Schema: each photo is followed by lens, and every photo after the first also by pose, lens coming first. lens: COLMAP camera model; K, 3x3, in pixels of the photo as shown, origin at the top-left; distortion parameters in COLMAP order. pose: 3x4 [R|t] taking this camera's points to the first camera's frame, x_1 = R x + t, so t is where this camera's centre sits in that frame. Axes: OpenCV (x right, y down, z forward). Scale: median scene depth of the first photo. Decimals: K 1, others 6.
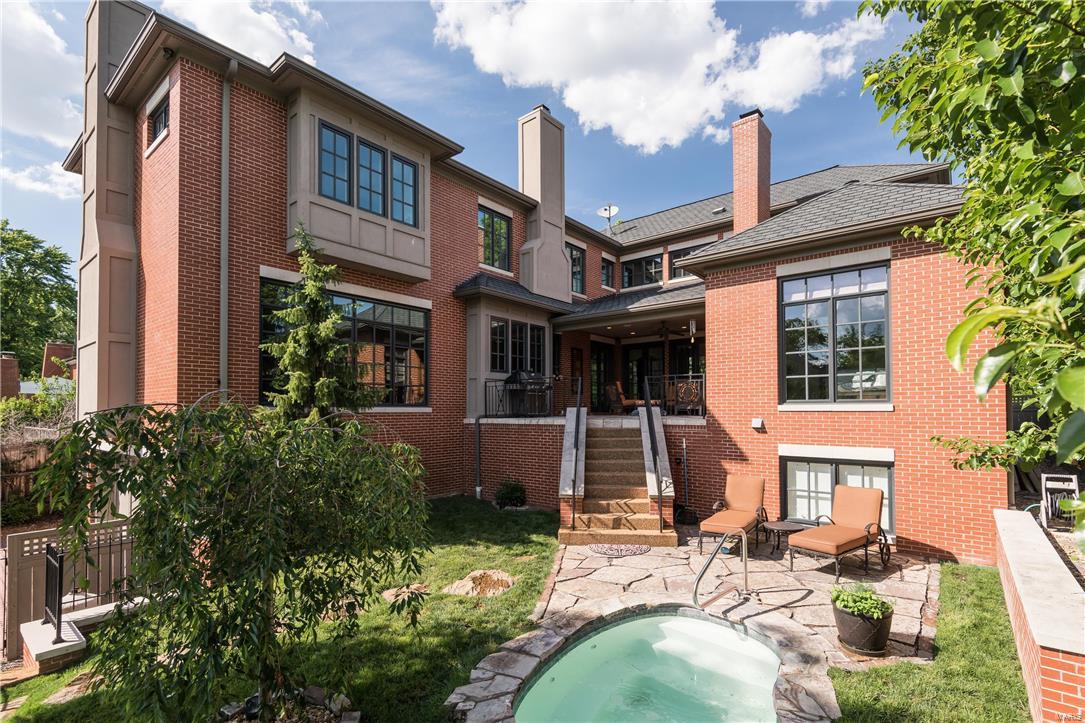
lens RADIAL K [[507.5, 0, 547.0], [0, 507.5, 397.7], [0, 0, 1]] dist [0.038084, -0.018455]
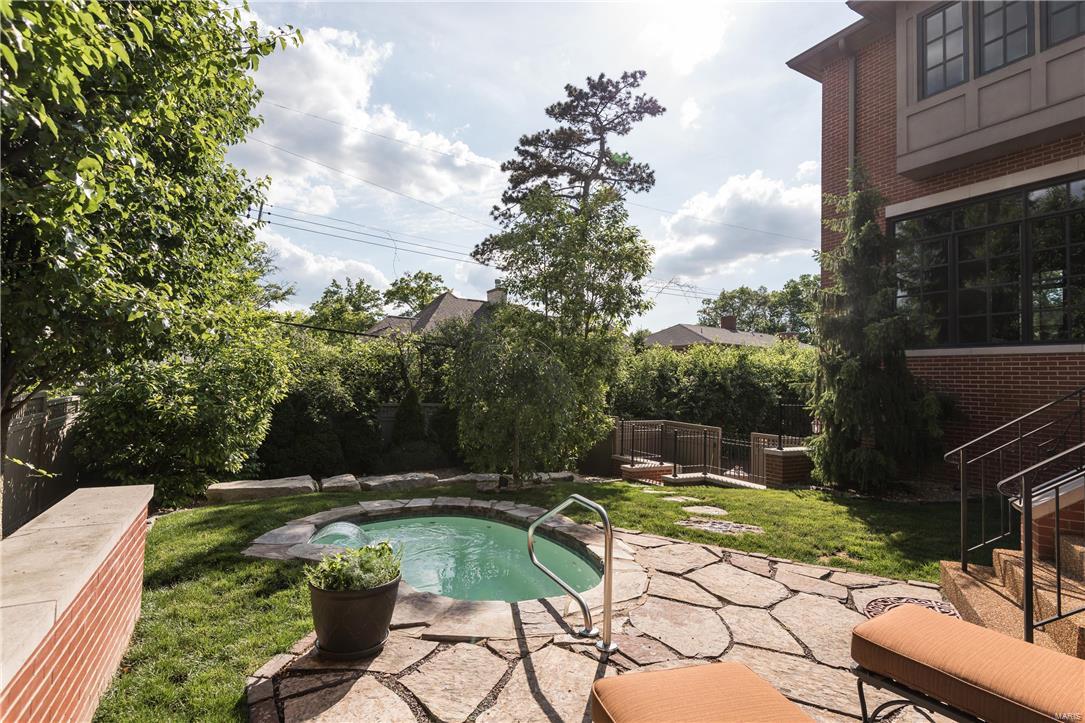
lens RADIAL K [[495.5, 0, 542.9], [0, 495.5, 351.5], [0, 0, 1]] dist [0.037970, -0.019414]
pose [[-0.346470, -0.054107, -0.936499, 0.602992], [-0.004354, 0.998417, -0.056074, 0.084453], [0.938051, -0.015351, -0.346157, 0.766865]]
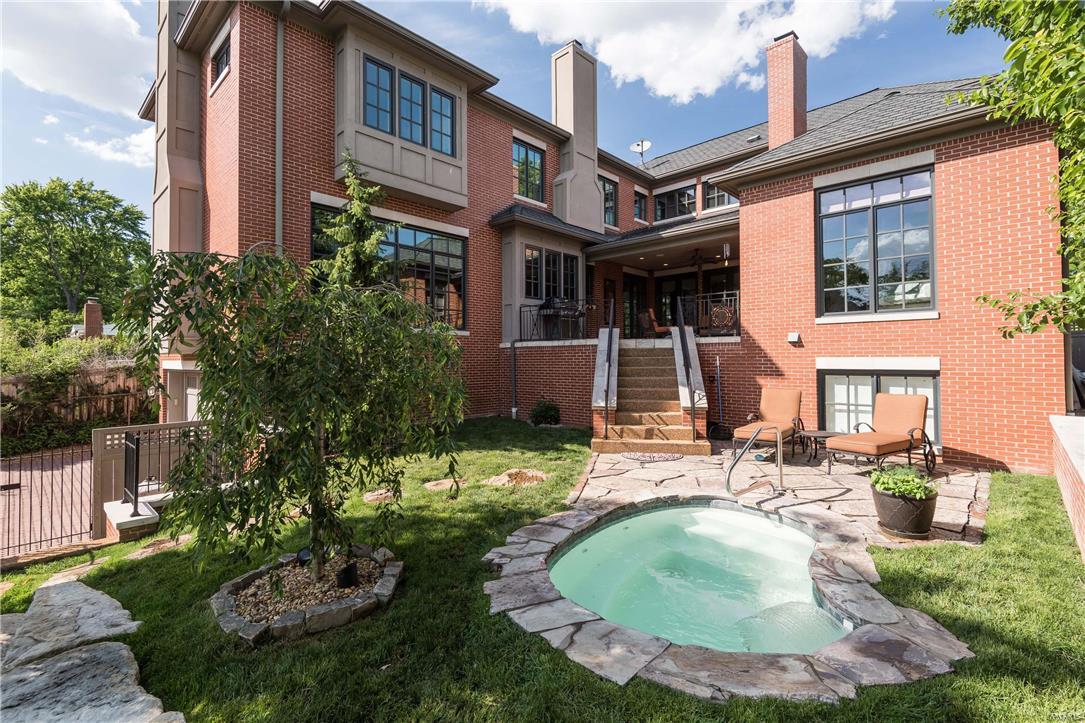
lens RADIAL K [[495.5, 0, 542.9], [0, 495.5, 351.5], [0, 0, 1]] dist [0.037970, -0.019414]
pose [[0.997023, -0.004645, -0.076961, 0.002558], [0.004337, 0.999982, -0.004176, 0.080550], [0.076979, 0.003829, 0.997025, -0.002220]]
